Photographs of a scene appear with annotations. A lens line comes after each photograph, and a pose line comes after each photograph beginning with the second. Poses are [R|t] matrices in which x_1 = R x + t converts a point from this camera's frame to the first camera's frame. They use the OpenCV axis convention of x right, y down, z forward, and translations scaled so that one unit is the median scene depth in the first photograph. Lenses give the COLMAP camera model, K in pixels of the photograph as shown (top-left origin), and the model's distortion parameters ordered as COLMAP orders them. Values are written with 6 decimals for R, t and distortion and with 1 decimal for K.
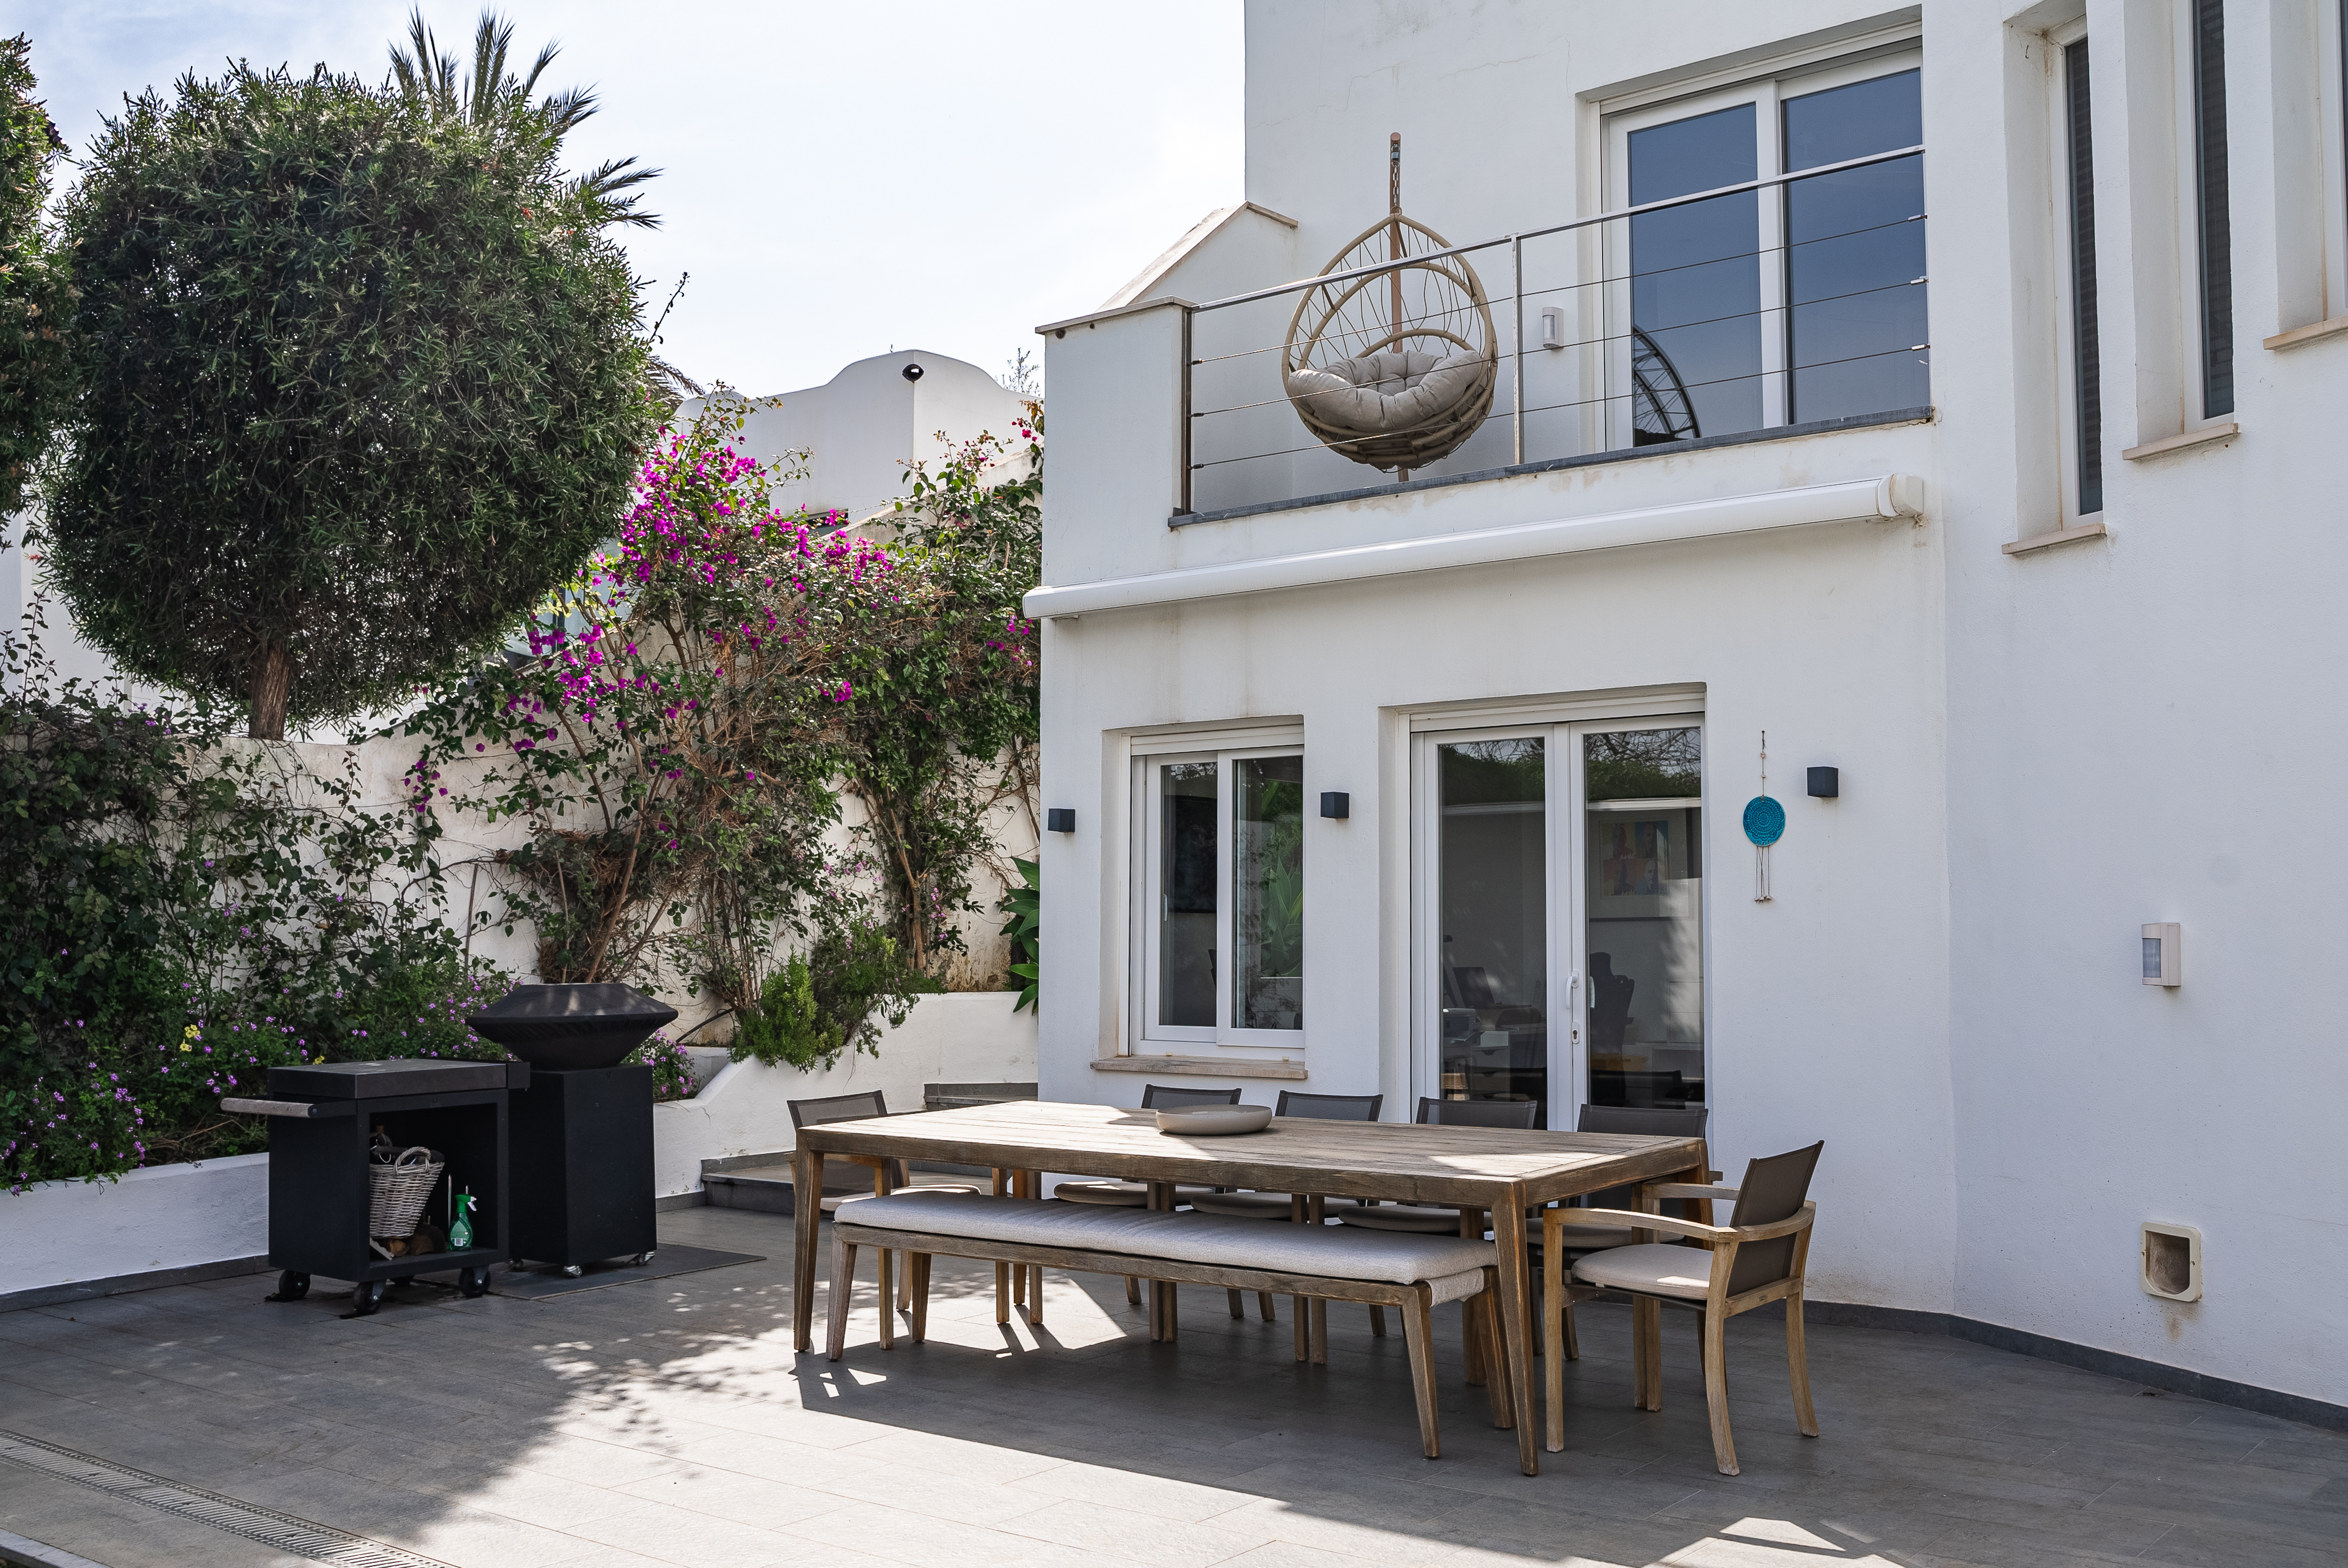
lens RADIAL K [[2205.5, 0, 1172.8], [0, 2205.5, 772.3], [0, 0, 1]] dist [-0.049960, 0.000000]
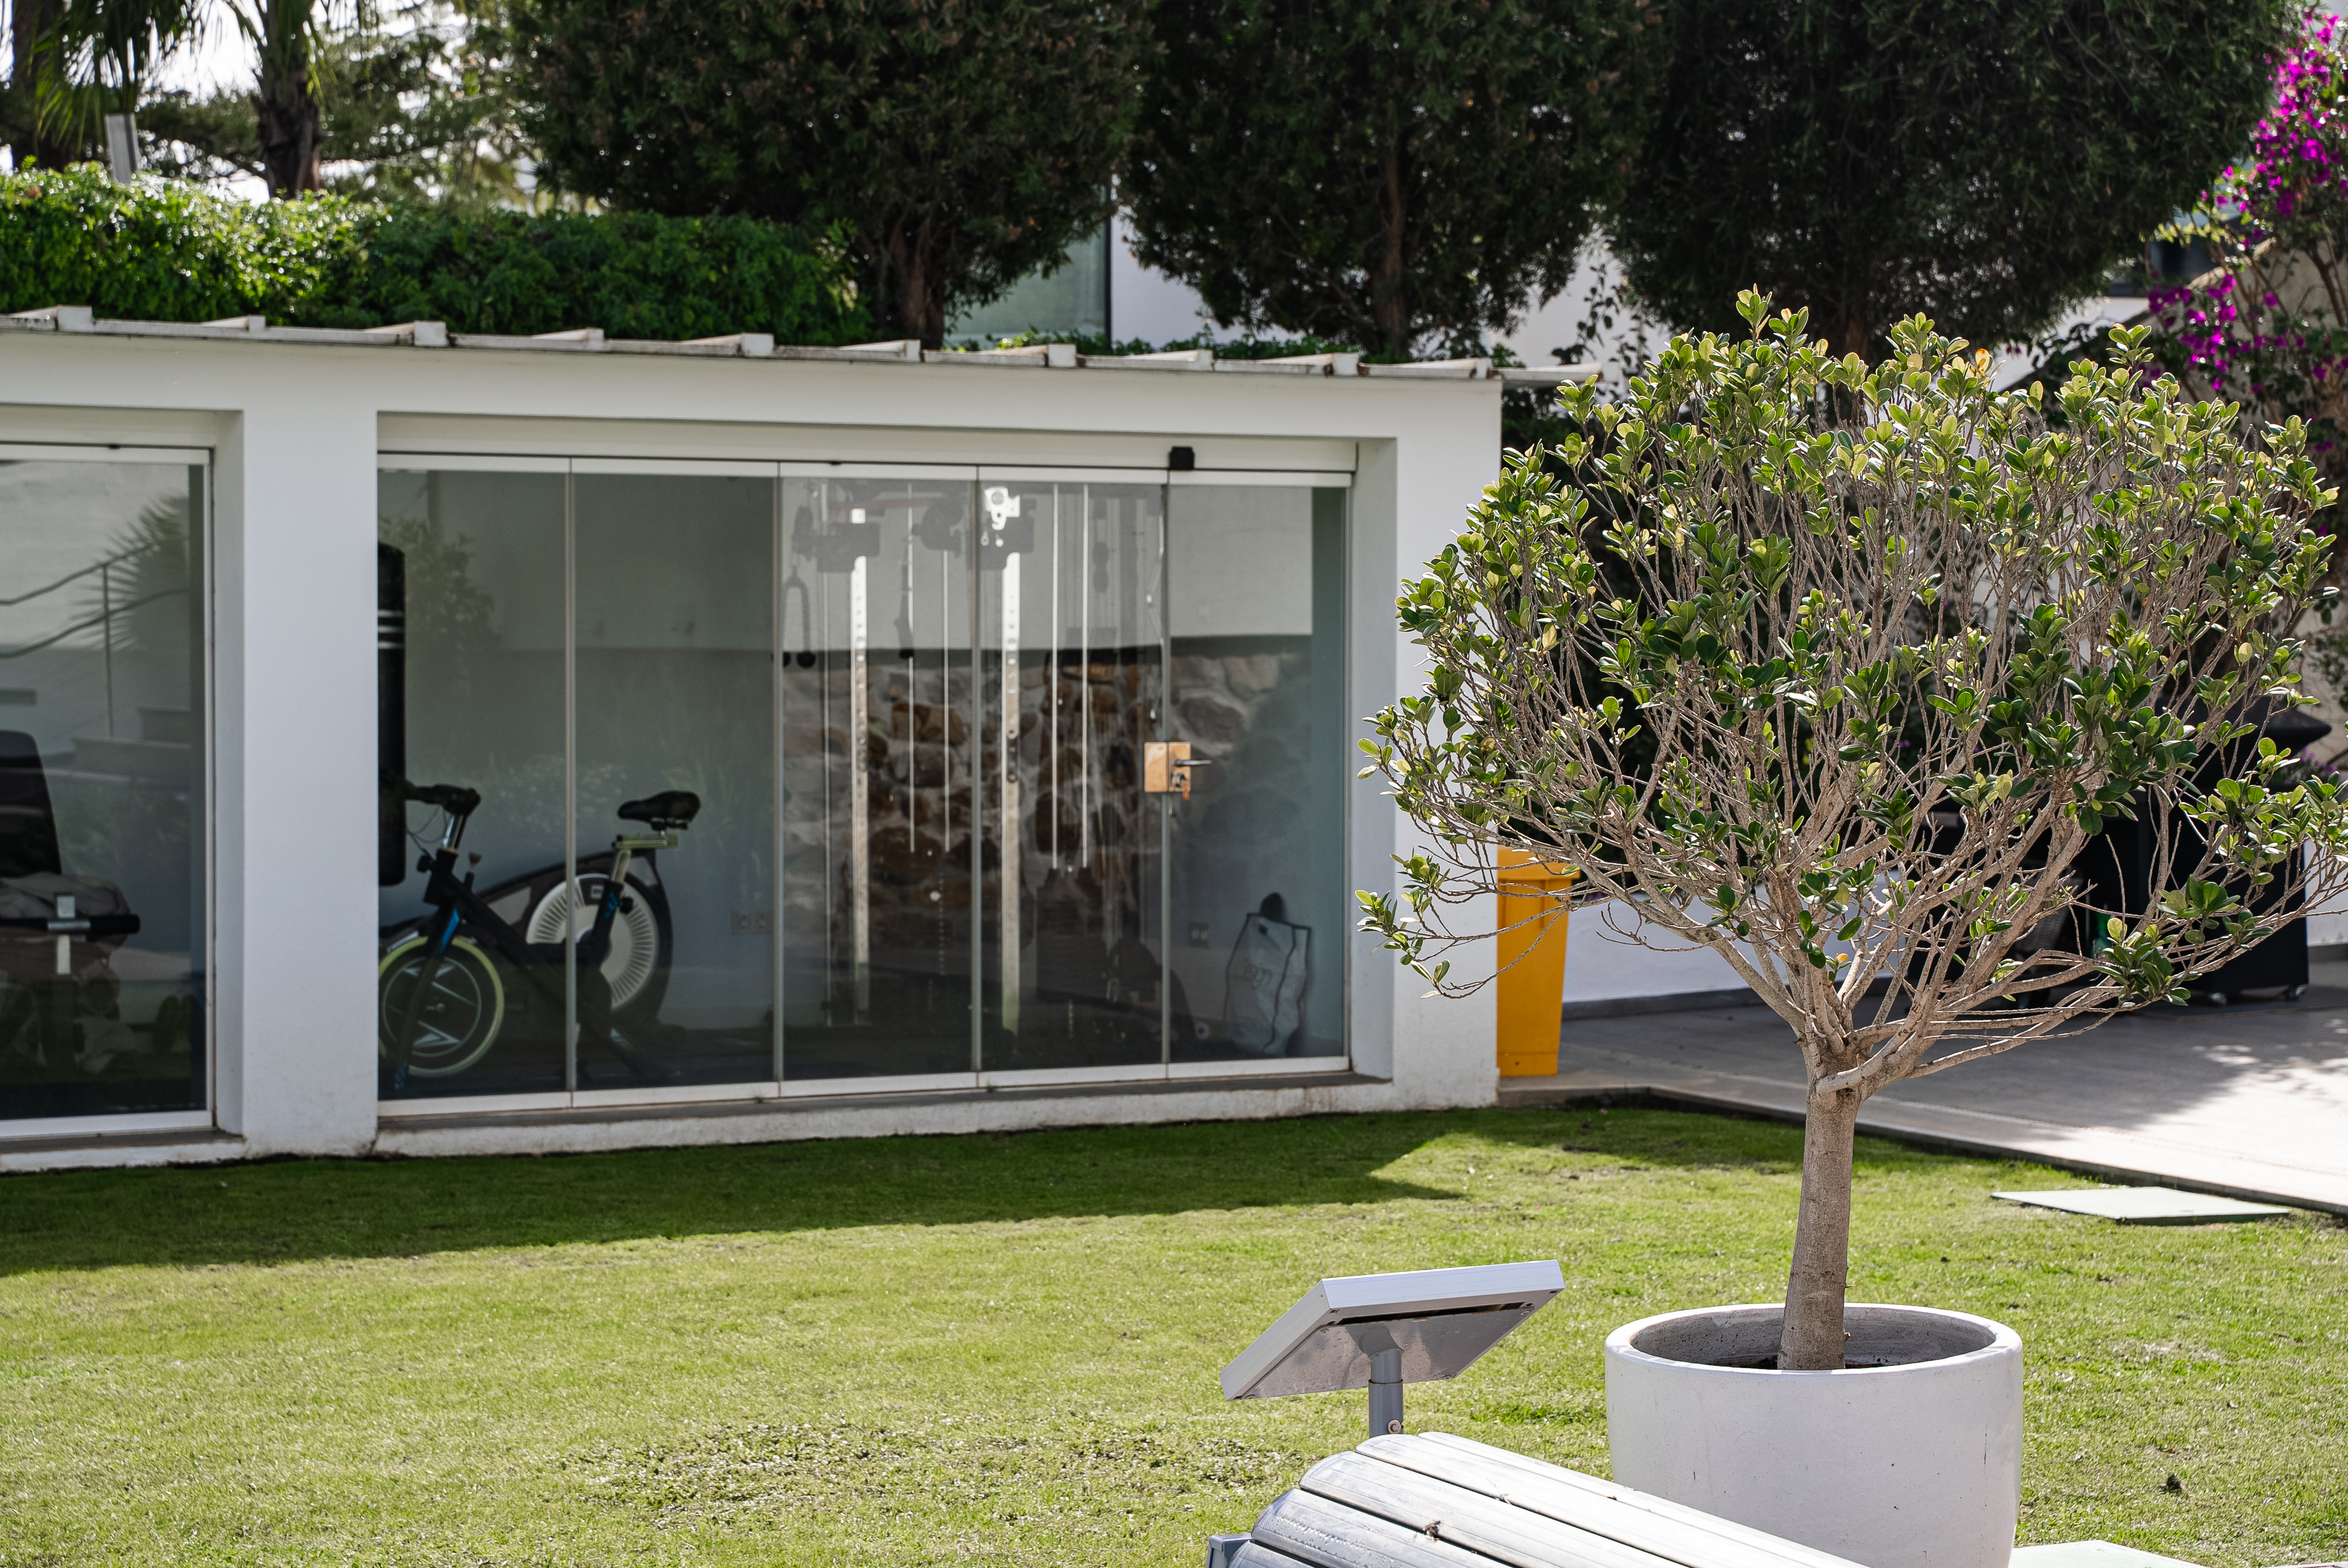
lens RADIAL K [[4877.0, 0, 1165.8], [0, 4877.0, 767.9], [0, 0, 1]] dist [0.363935, 0.000000]
pose [[0.903139, 0.015416, -0.429071, 0.196236], [0.035025, 0.993379, 0.109413, -0.102684], [0.427917, -0.113843, 0.896620, -0.927147]]
